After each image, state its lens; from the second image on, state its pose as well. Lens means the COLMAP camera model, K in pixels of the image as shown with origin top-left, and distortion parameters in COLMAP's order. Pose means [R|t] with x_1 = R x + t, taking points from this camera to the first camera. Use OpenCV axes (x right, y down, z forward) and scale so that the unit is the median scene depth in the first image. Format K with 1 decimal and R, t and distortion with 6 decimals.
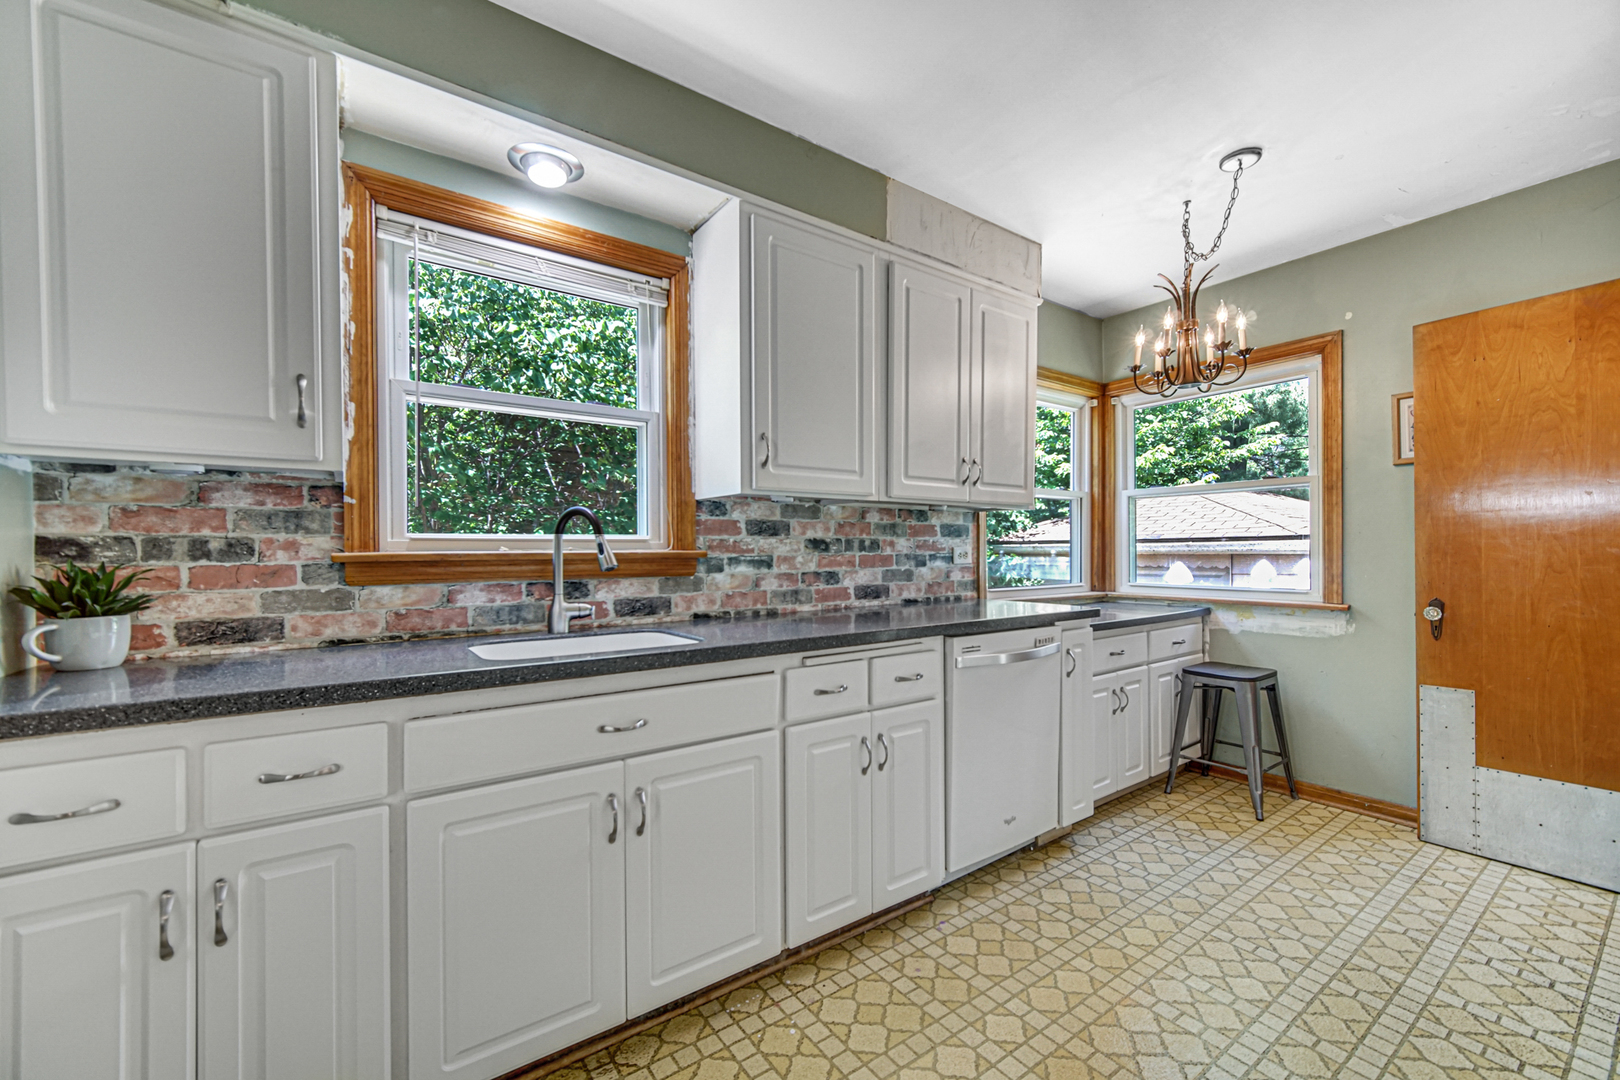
lens RADIAL K [[642.2, 0, 804.6], [0, 642.2, 556.3], [0, 0, 1]] dist [0.000193, -0.000024]
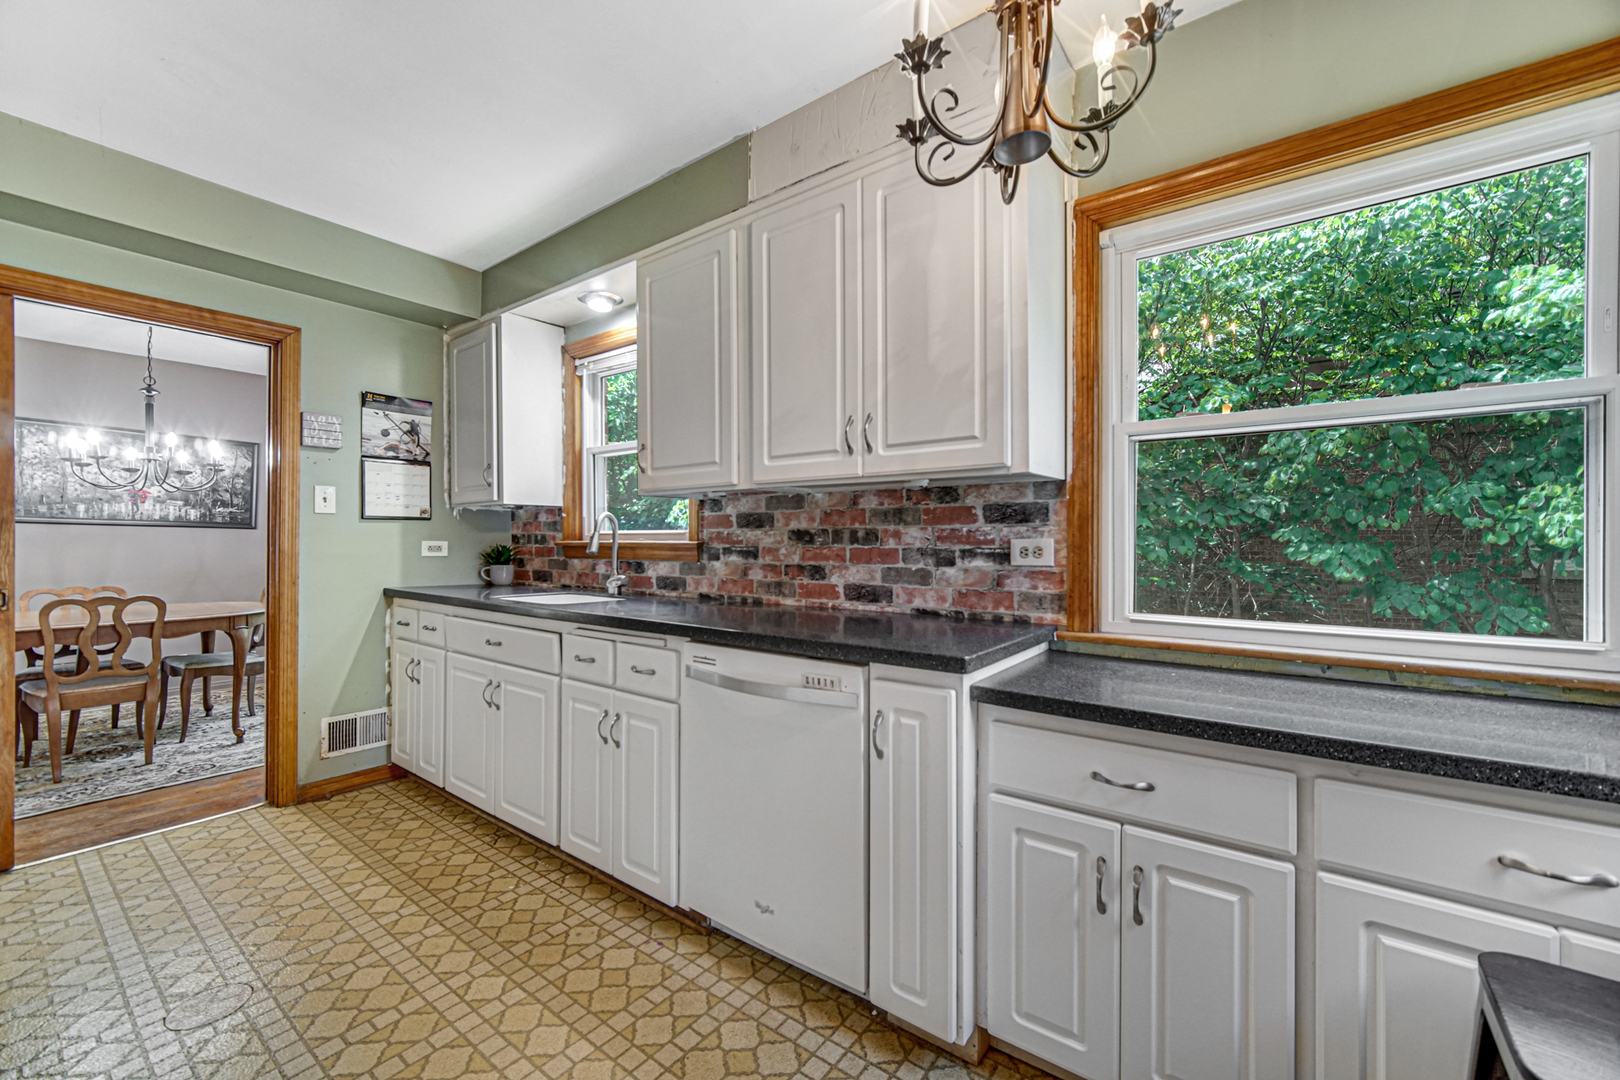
lens RADIAL K [[641.7, 0, 810.0], [0, 641.7, 540.0], [0, 0, 1]] dist [0.000514, 0.000149]
pose [[0.307796, 0.006680, -0.951429, 0.950320], [-0.010468, 0.999939, 0.003634, -0.016540], [0.951395, 0.008841, 0.307847, 0.747879]]
